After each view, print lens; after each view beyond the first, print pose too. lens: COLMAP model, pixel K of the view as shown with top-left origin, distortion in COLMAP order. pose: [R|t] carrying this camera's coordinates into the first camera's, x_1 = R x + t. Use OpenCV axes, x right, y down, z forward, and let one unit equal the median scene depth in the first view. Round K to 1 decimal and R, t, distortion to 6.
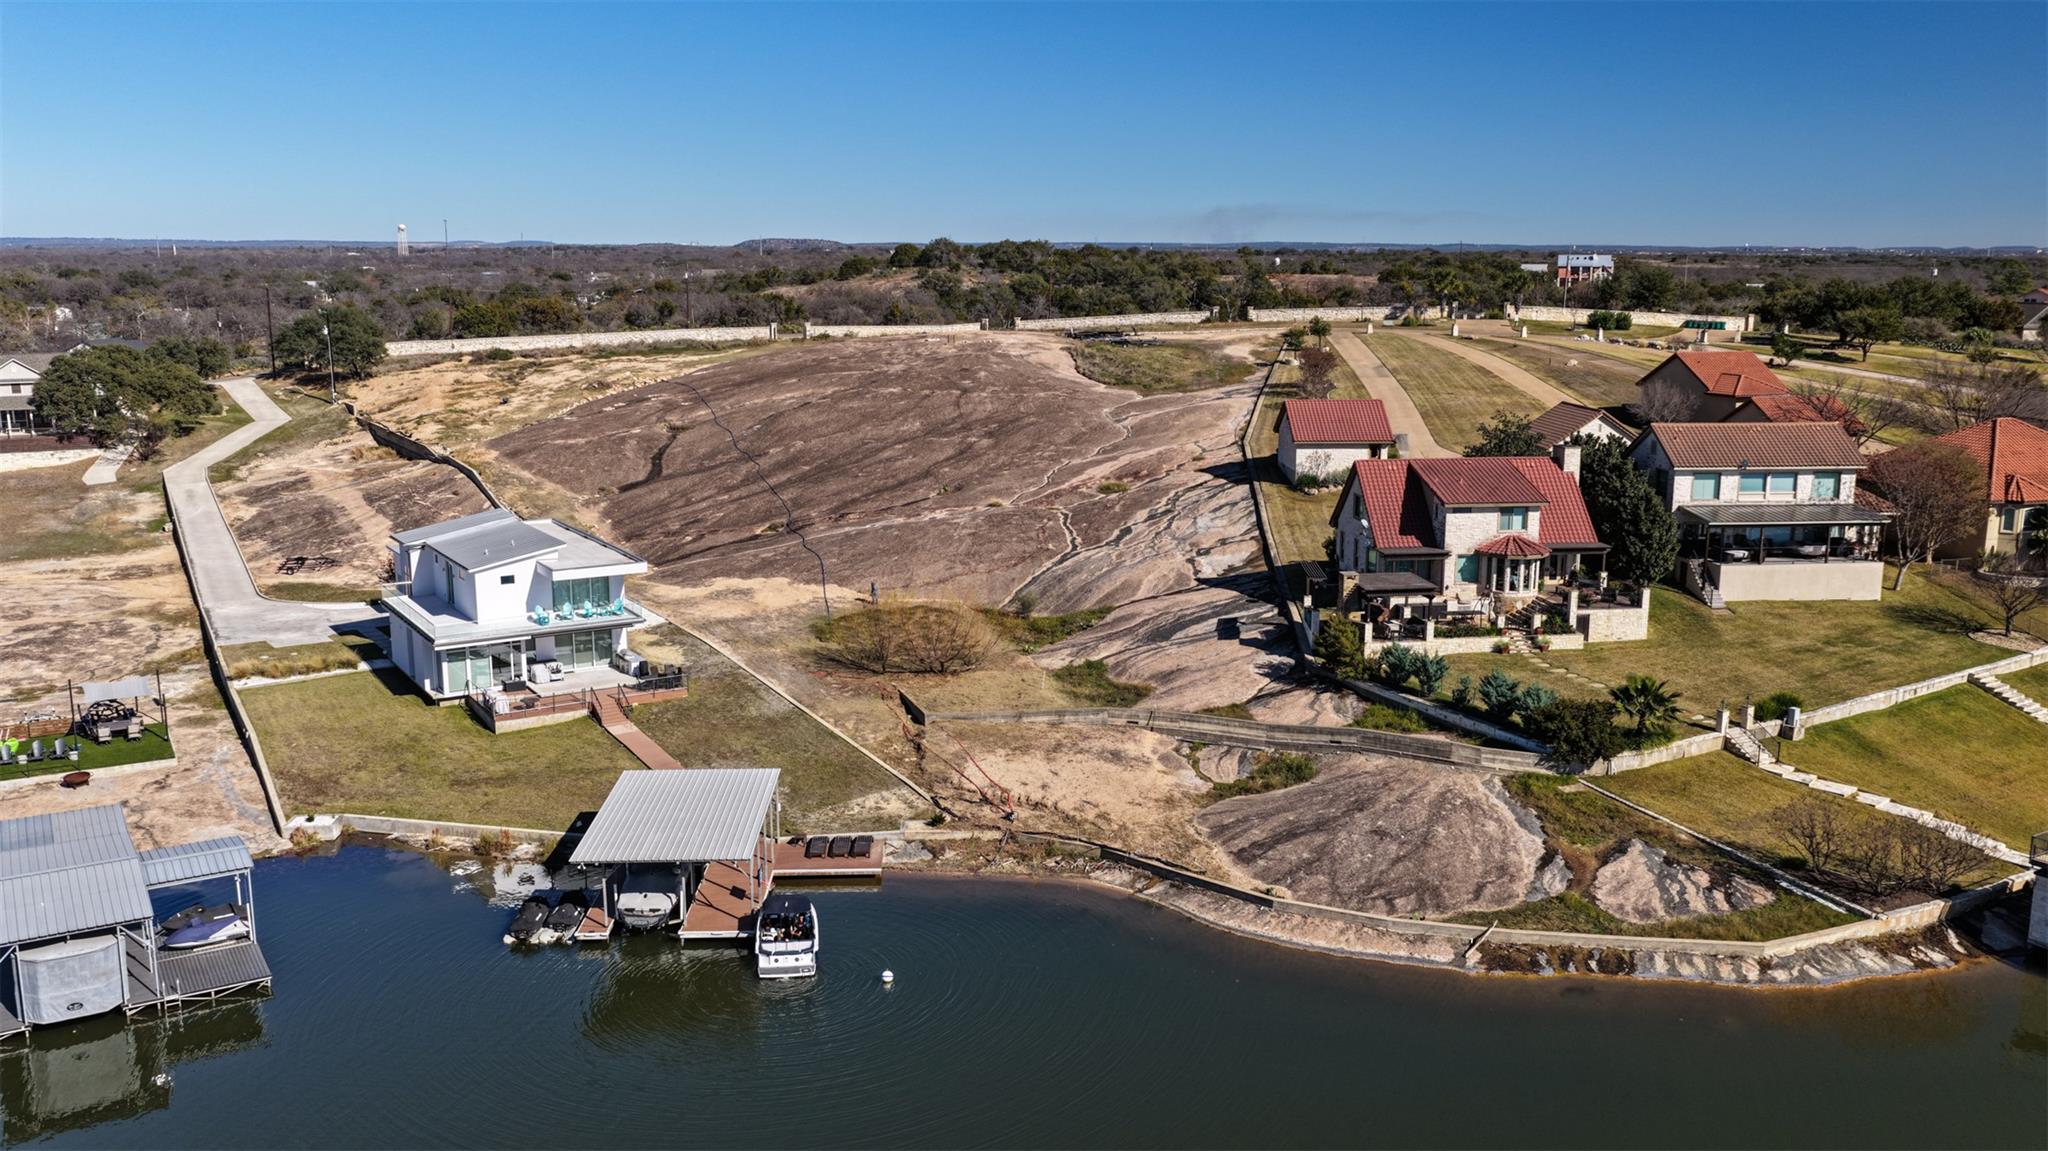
lens RADIAL K [[1690.9, 0, 1024.0], [0, 1690.9, 575.5], [0, 0, 1]] dist [-0.017524, 0.048762]
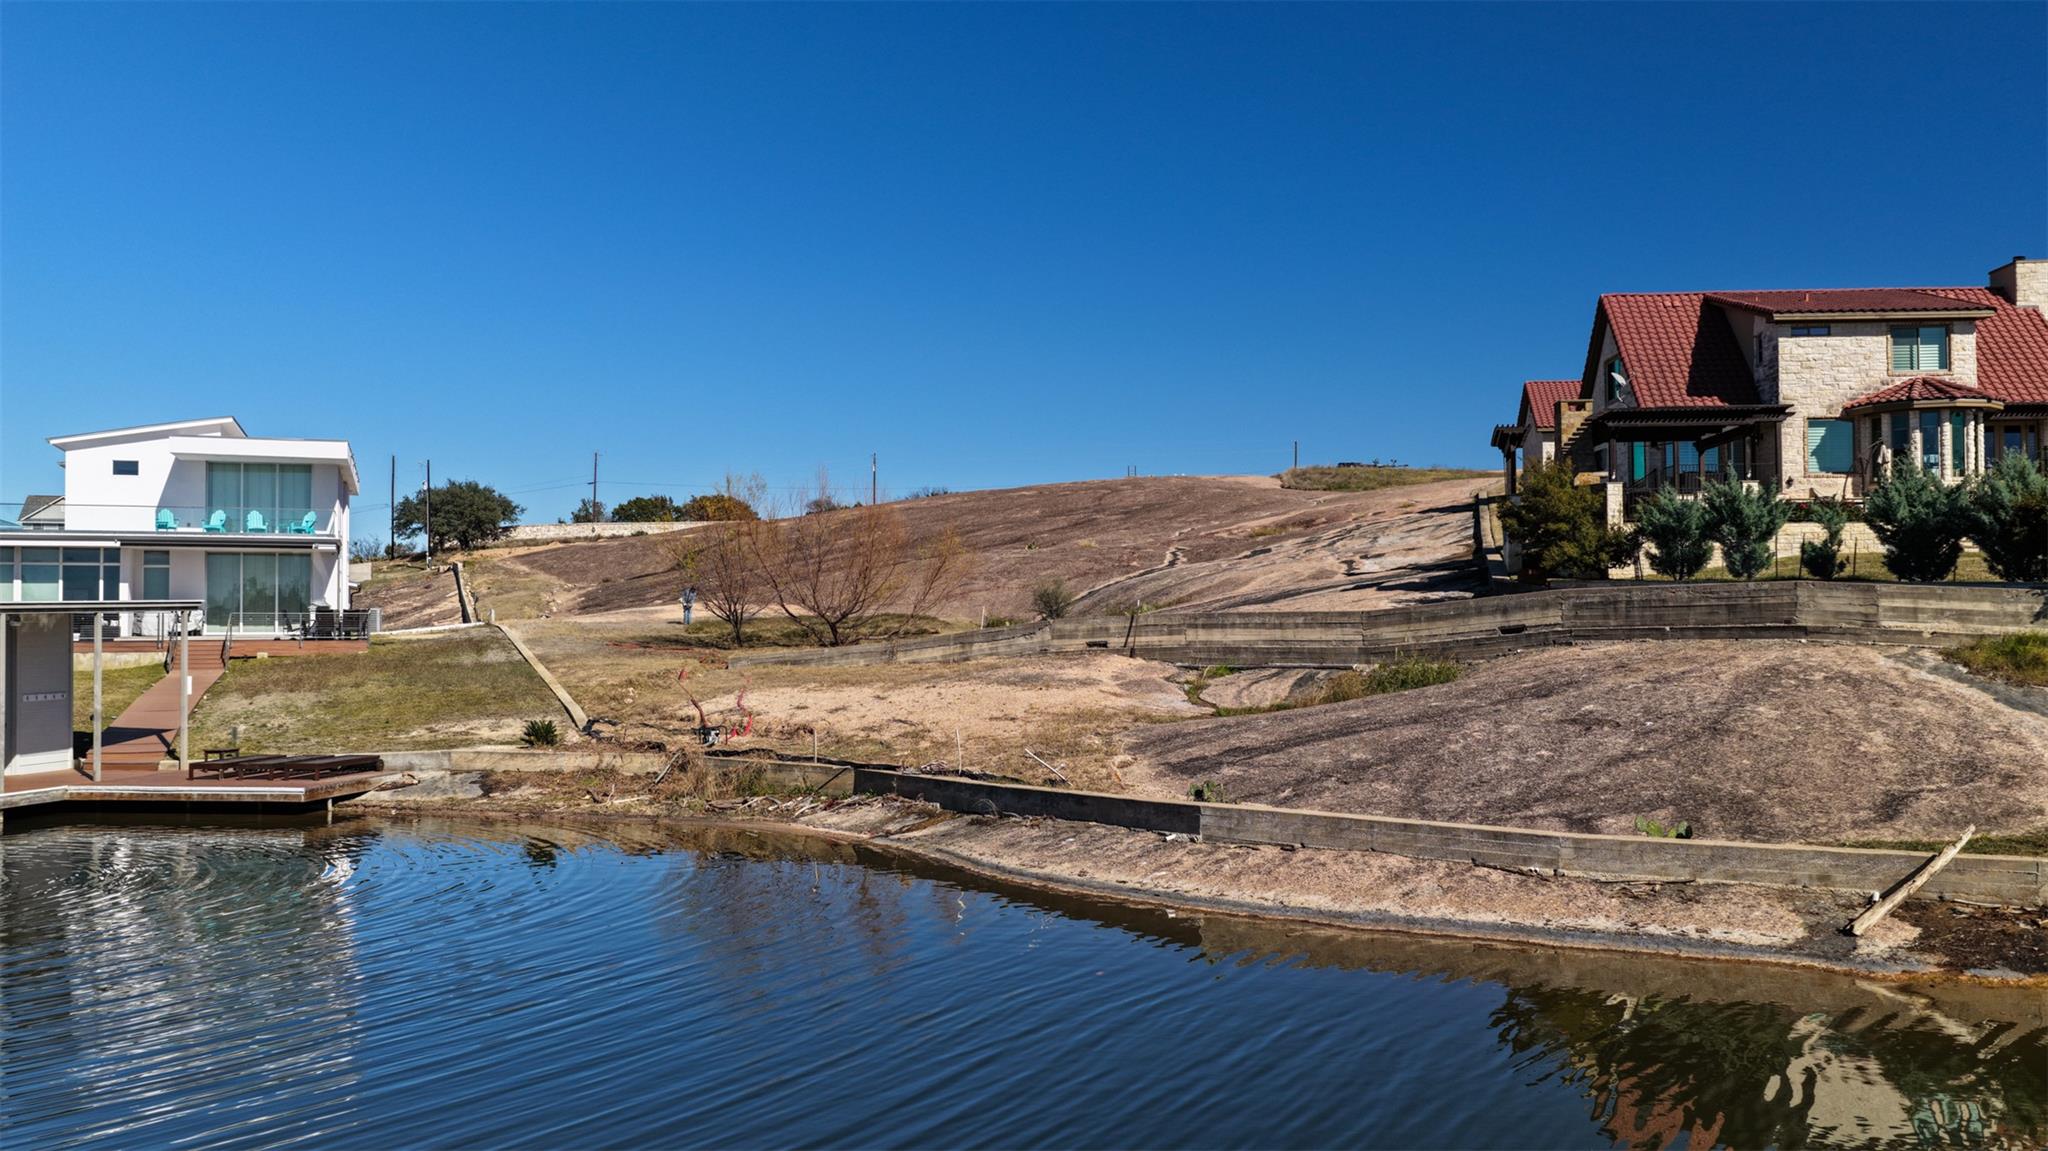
lens RADIAL K [[1690.9, 0, 1024.0], [0, 1690.9, 575.5], [0, 0, 1]] dist [-0.017524, 0.048762]
pose [[0.979957, -0.010381, -0.198938, 0.147692], [-0.033129, 0.976242, -0.214134, 0.180967], [0.196434, 0.216433, 0.956332, 0.559165]]
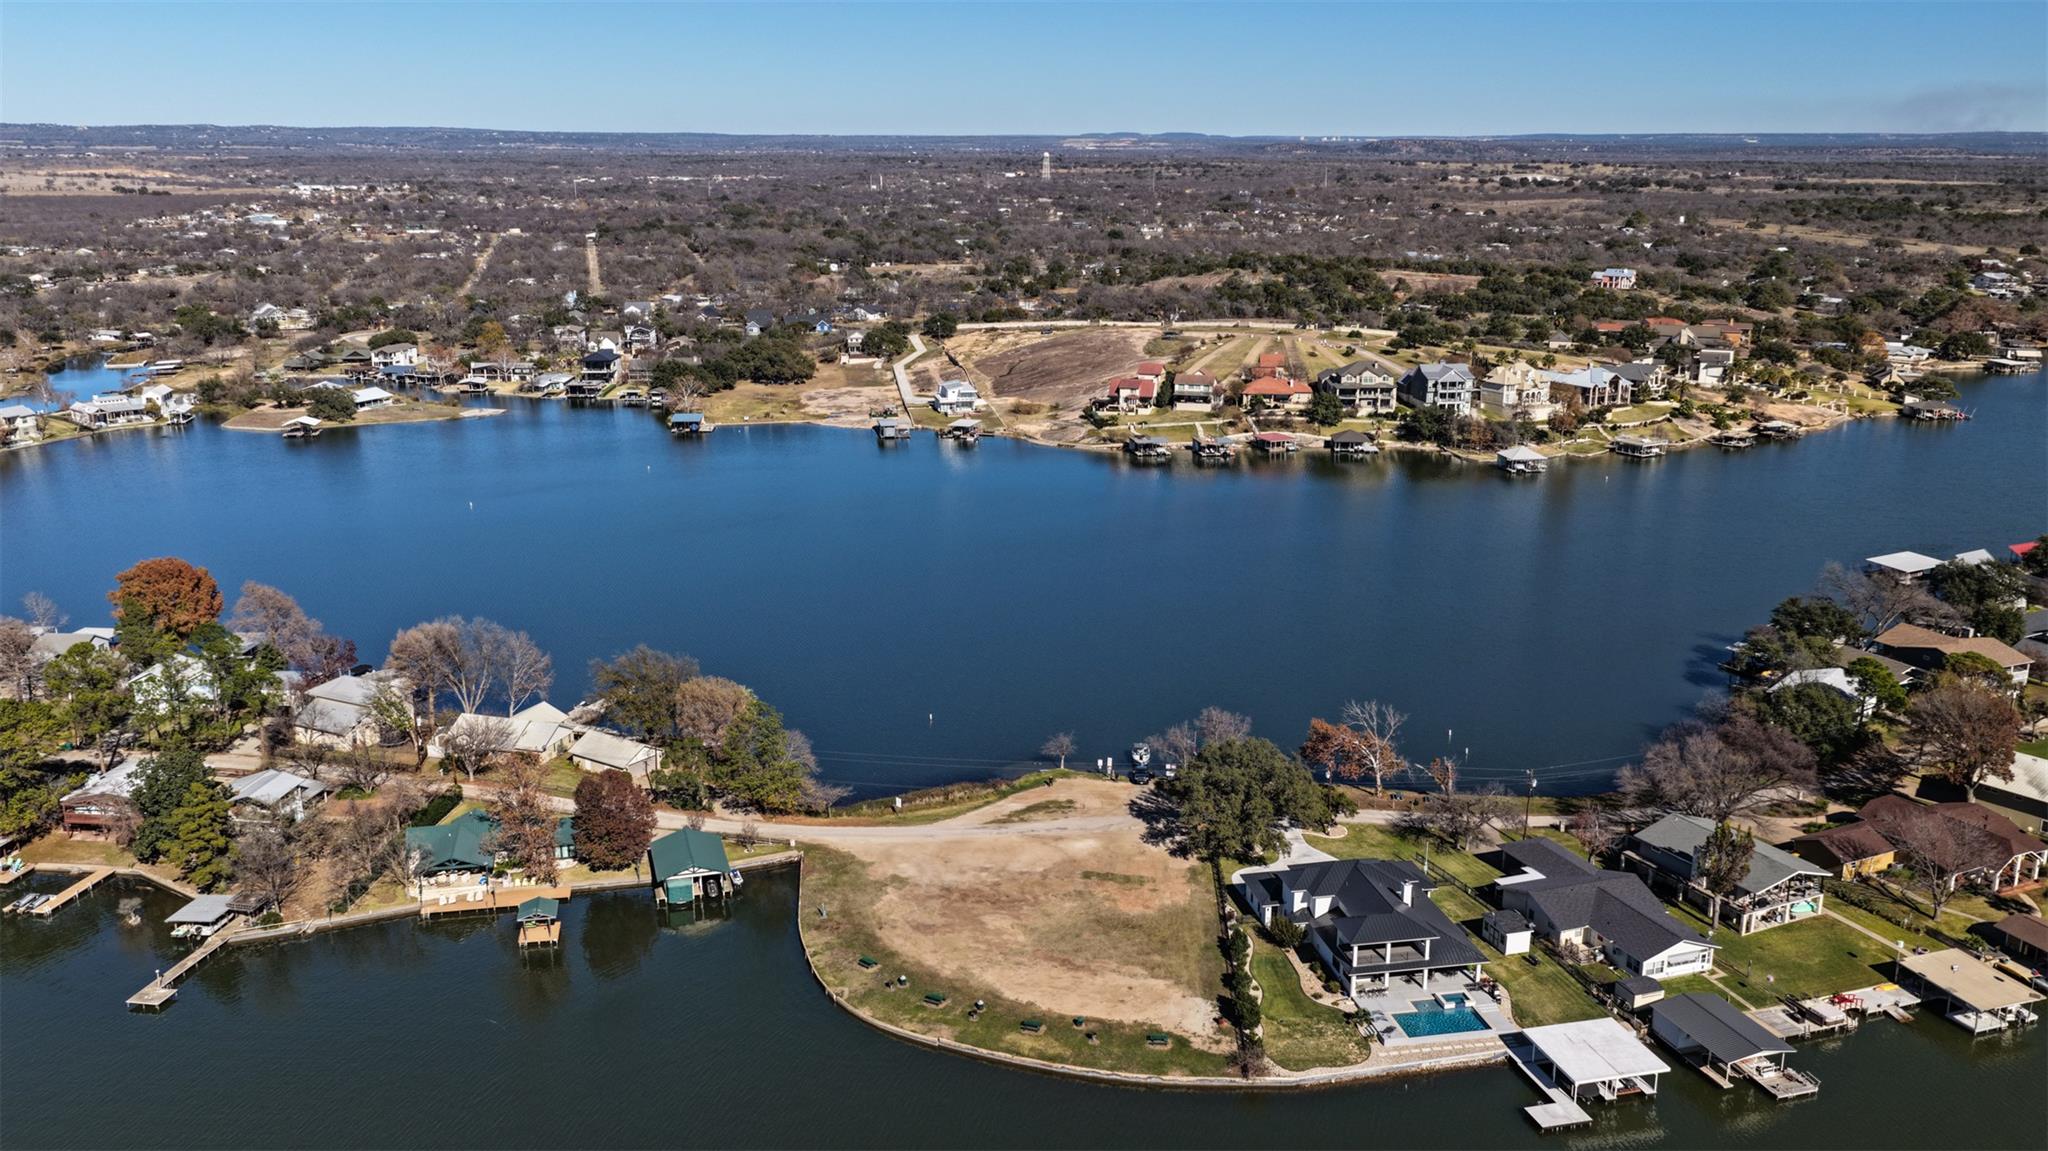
lens RADIAL K [[1690.9, 0, 1024.0], [0, 1690.9, 575.5], [0, 0, 1]] dist [-0.017524, 0.048762]
pose [[0.930911, 0.091607, -0.353571, 2.213420], [-0.069007, 0.994714, 0.076034, 0.188934], [0.358668, -0.046382, 0.932312, -4.735436]]
